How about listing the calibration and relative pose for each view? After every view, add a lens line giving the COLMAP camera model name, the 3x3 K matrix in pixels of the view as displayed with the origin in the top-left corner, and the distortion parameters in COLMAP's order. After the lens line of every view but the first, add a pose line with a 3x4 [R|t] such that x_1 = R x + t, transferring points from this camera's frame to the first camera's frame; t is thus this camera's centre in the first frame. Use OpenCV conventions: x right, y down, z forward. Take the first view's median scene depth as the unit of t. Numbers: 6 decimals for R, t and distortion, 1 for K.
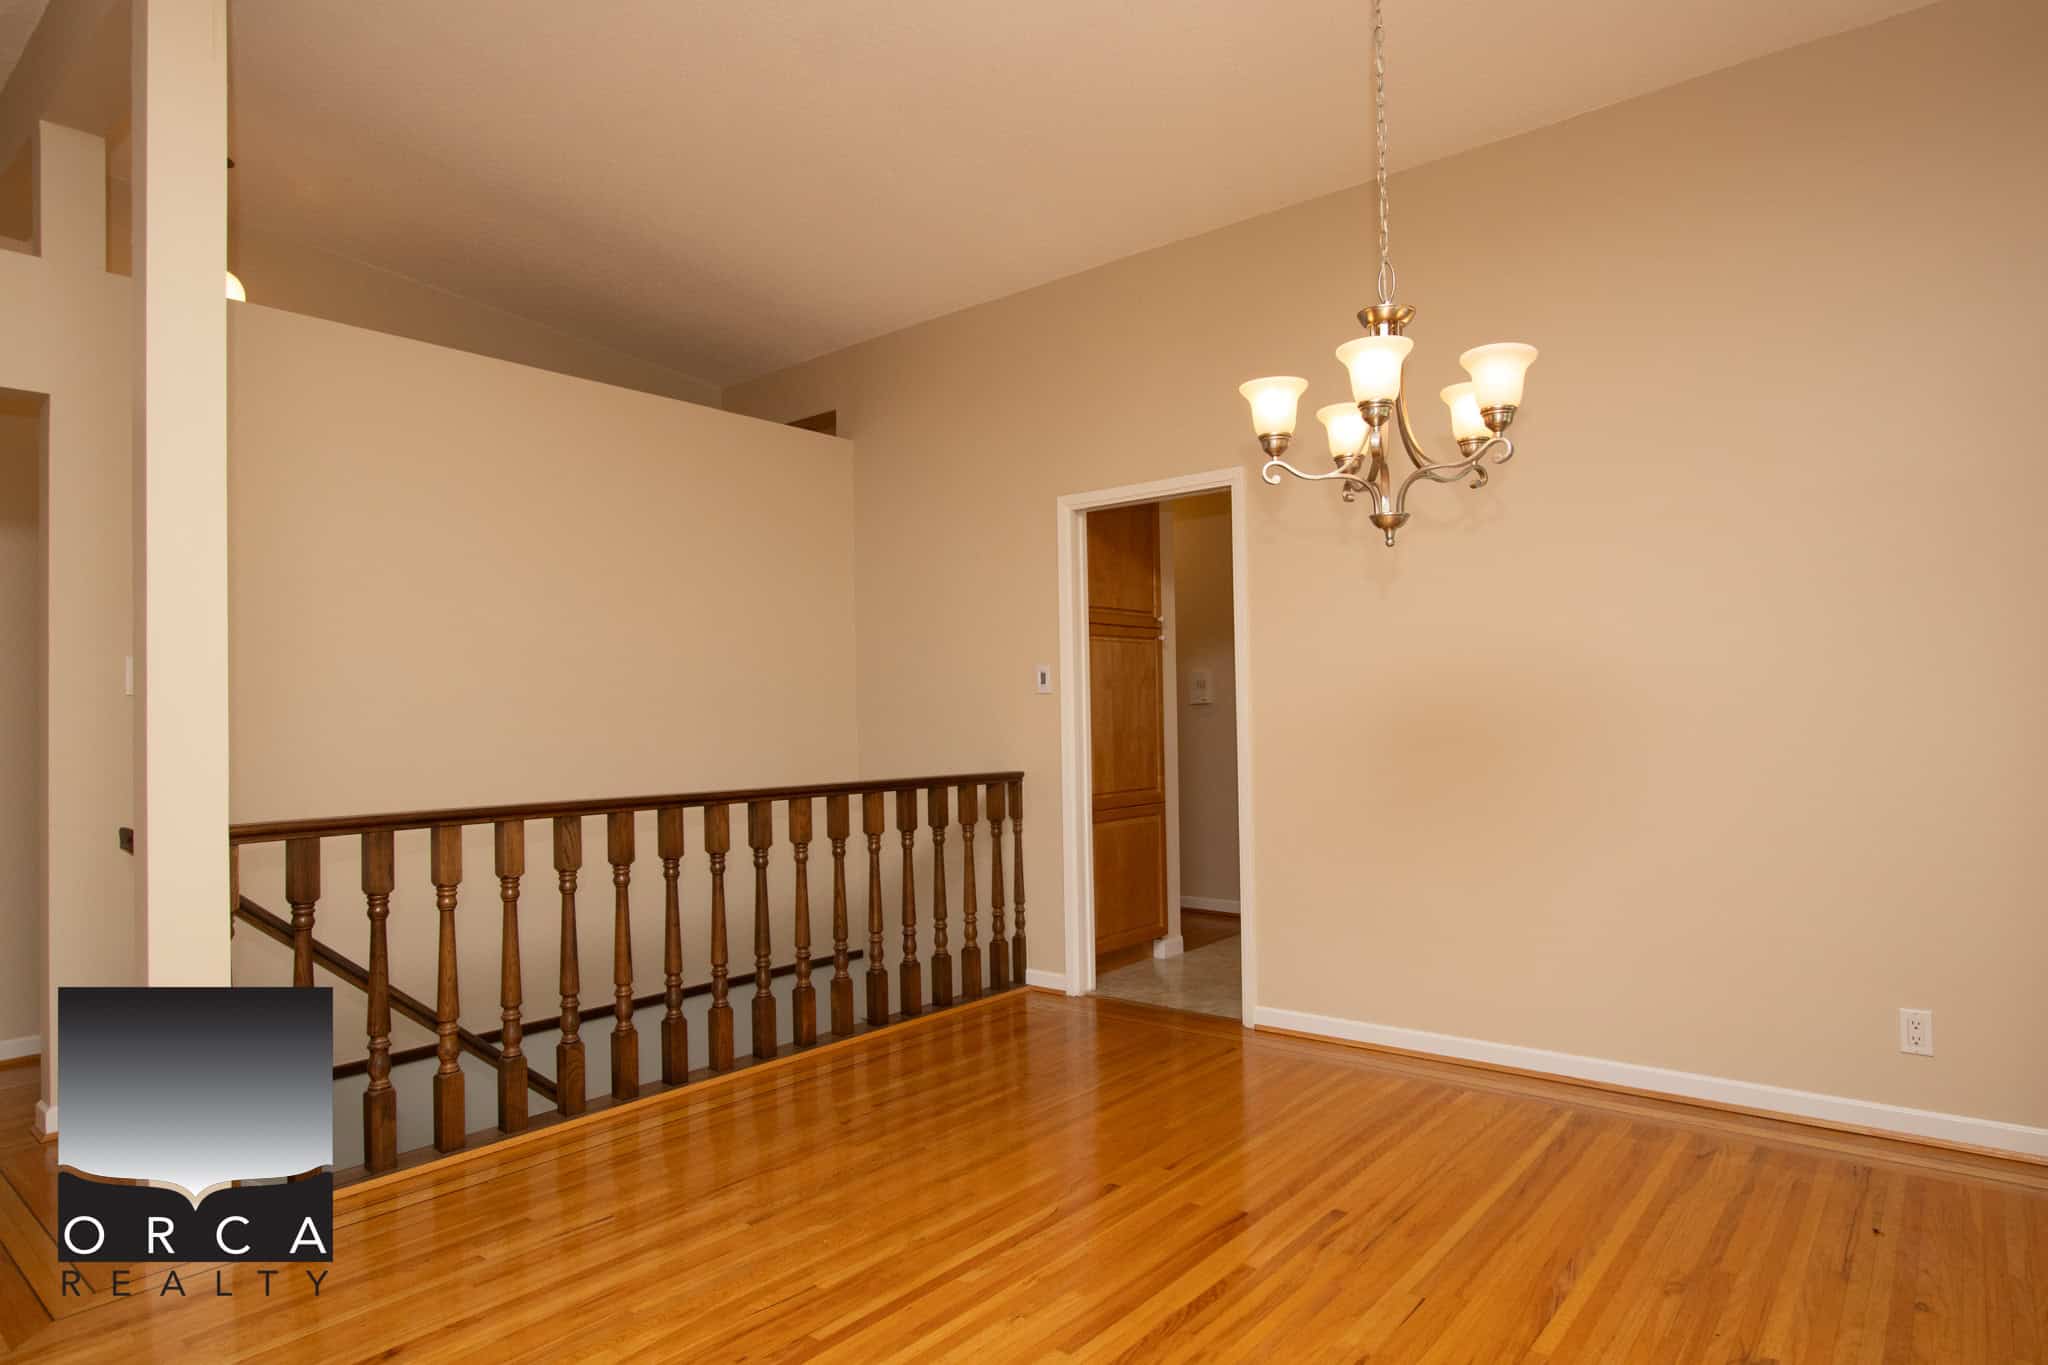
lens RADIAL K [[949.6, 0, 1029.4], [0, 949.6, 689.0], [0, 0, 1]] dist [-0.003520, 0.000073]
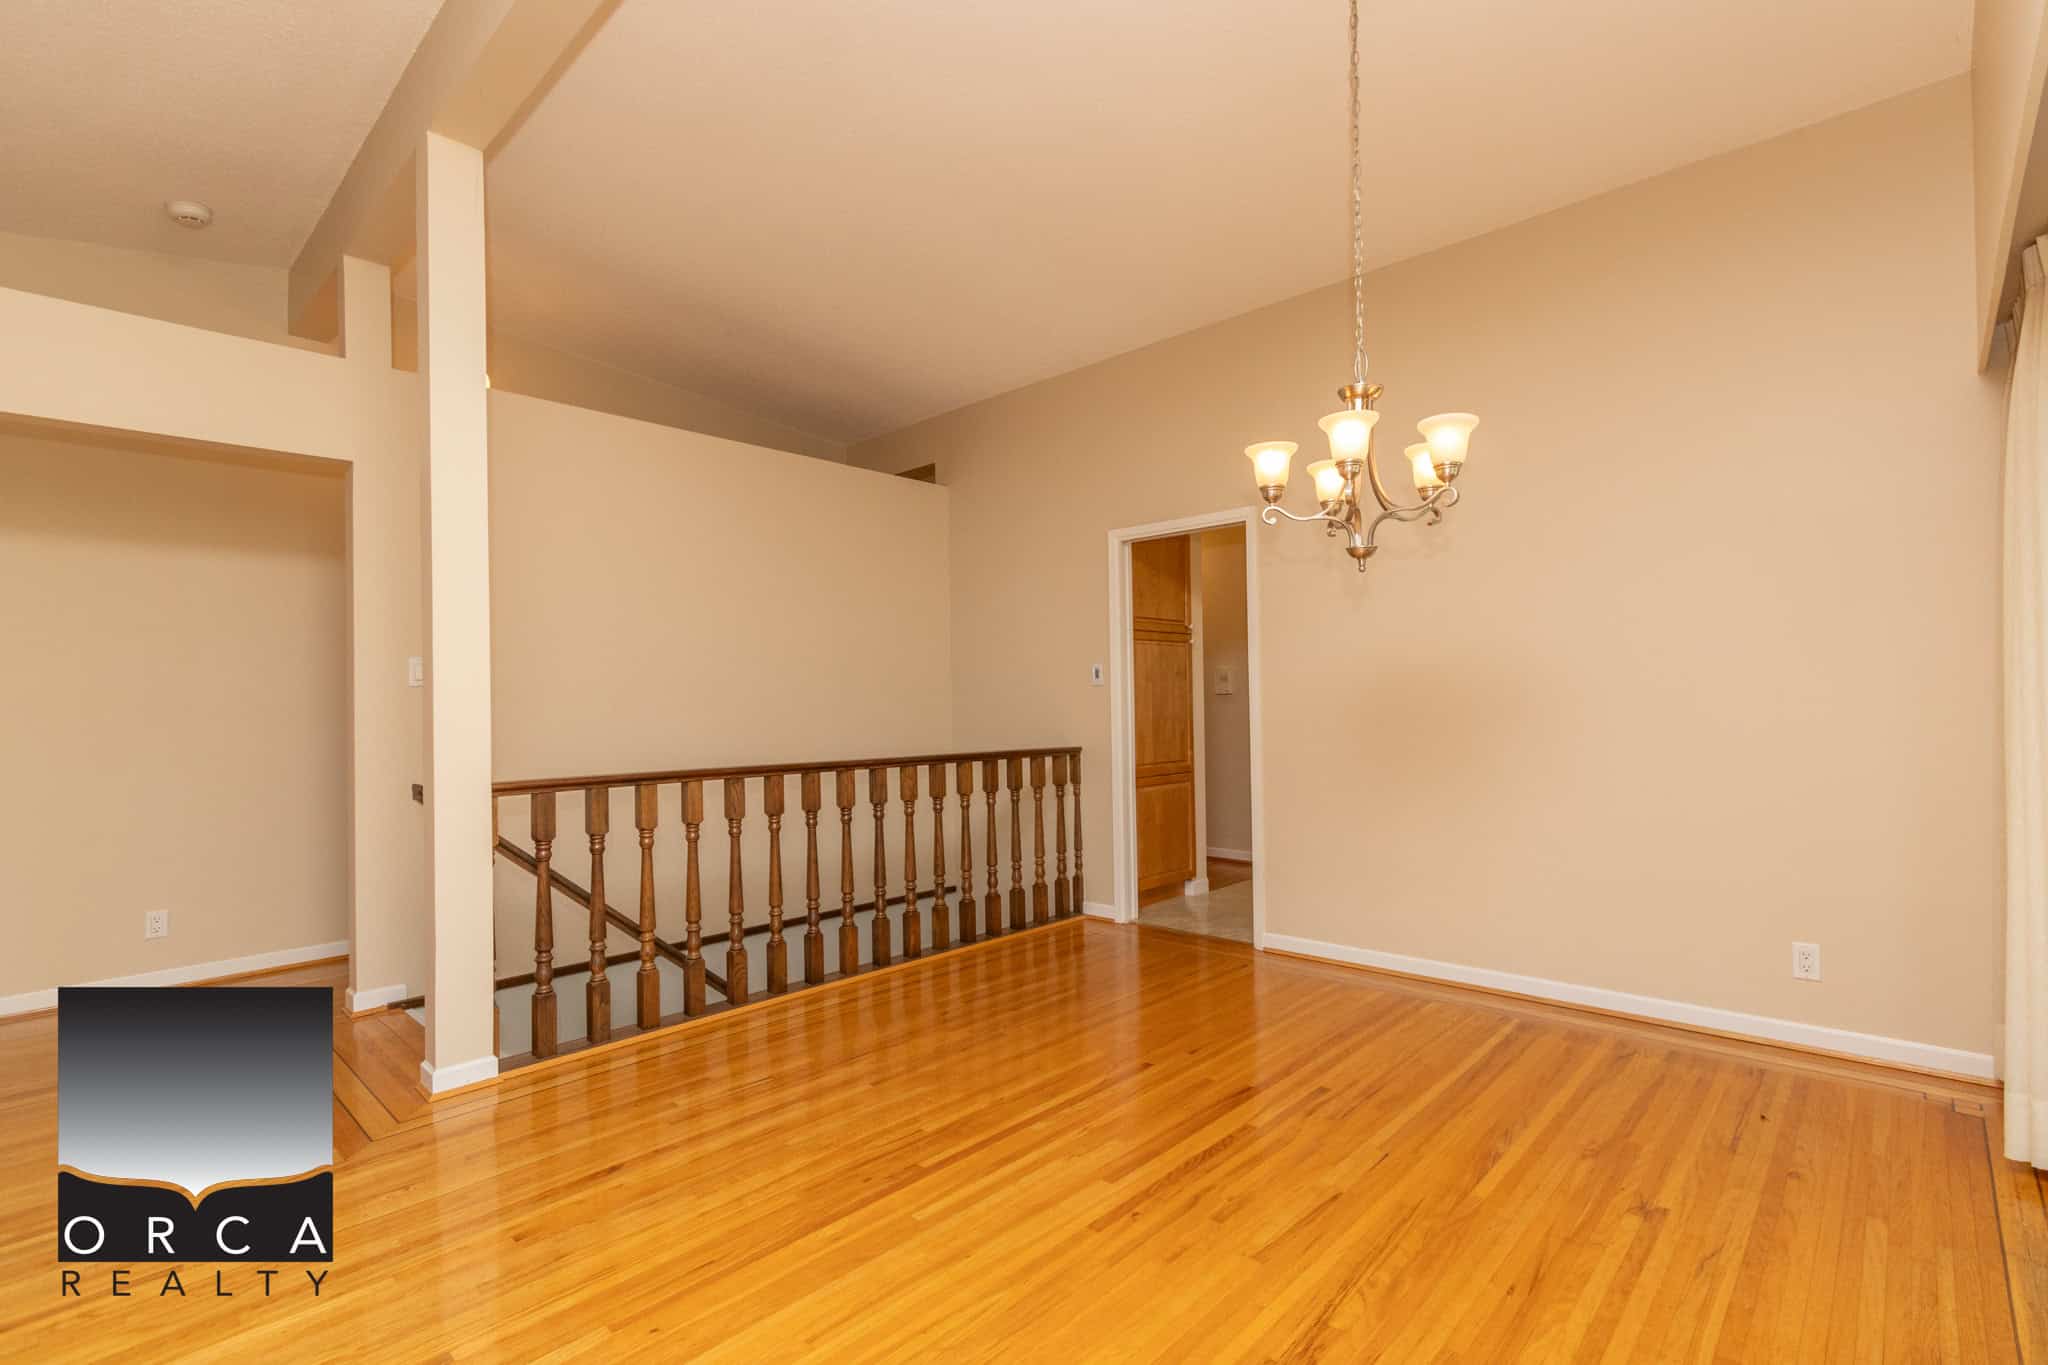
lens RADIAL K [[949.6, 0, 1029.4], [0, 949.6, 689.0], [0, 0, 1]] dist [-0.003520, 0.000073]
pose [[0.996493, 0.001527, -0.083665, 0.031778], [-0.001090, 0.999986, 0.005271, 0.002971], [0.083672, -0.005161, 0.996480, -0.283636]]
